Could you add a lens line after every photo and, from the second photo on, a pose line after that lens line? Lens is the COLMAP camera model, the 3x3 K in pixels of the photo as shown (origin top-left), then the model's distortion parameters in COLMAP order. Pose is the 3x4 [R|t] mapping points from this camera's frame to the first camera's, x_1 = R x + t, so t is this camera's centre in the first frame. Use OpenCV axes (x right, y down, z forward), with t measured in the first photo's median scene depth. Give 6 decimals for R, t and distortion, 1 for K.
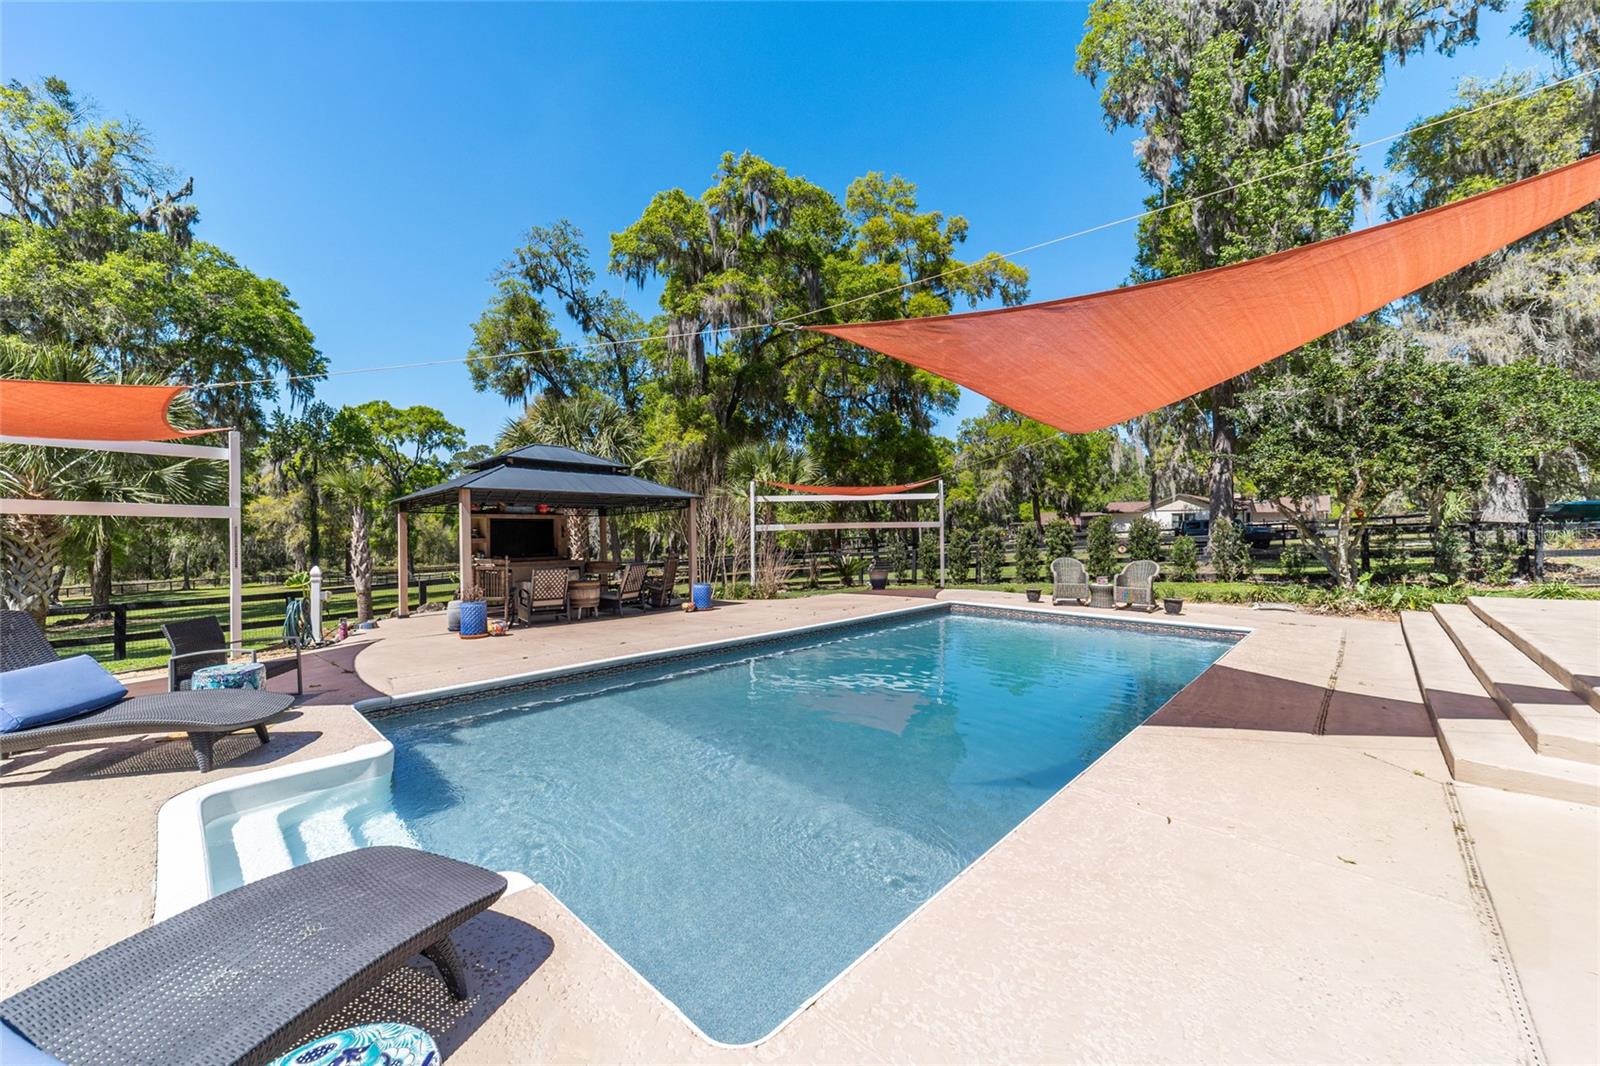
lens RADIAL K [[616.7, 0, 791.6], [0, 616.7, 529.8], [0, 0, 1]] dist [-0.000643, 0.002080]
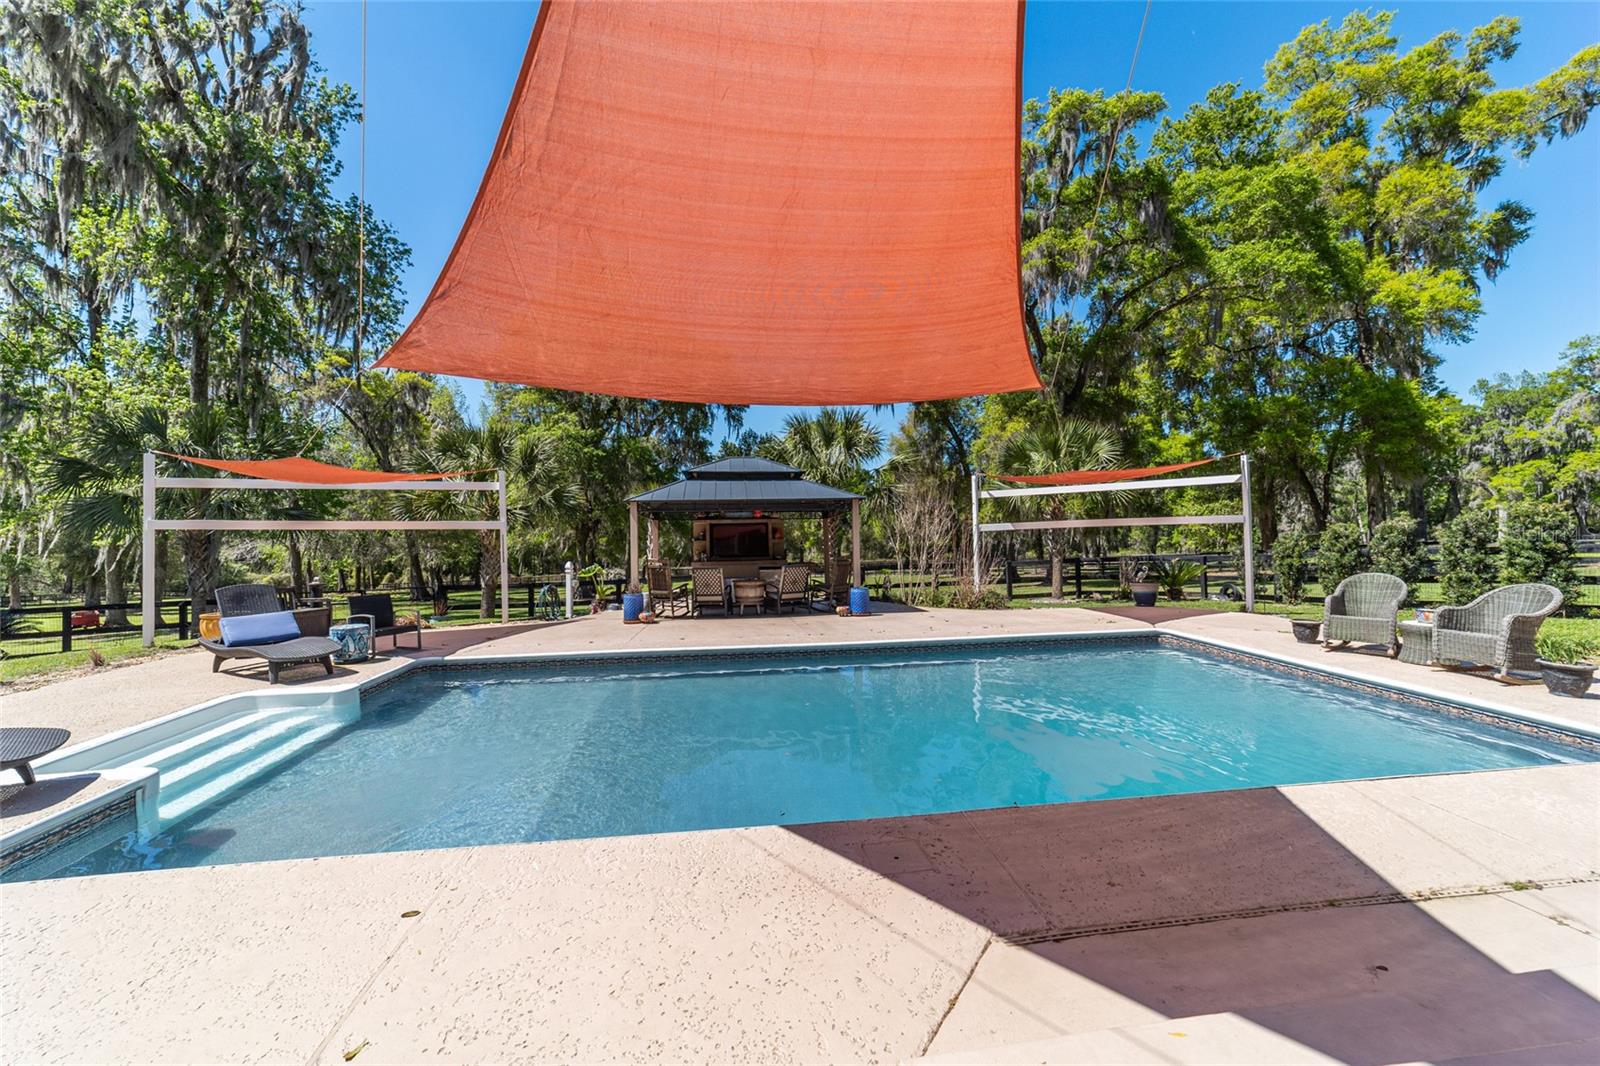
lens RADIAL K [[616.7, 0, 792.7], [0, 616.7, 534.0], [0, 0, 1]] dist [-0.000643, 0.002080]
pose [[0.779460, -0.005355, -0.626429, 0.181862], [0.013543, 0.999874, 0.008304, -0.003025], [0.626305, -0.014957, 0.779435, 0.089506]]
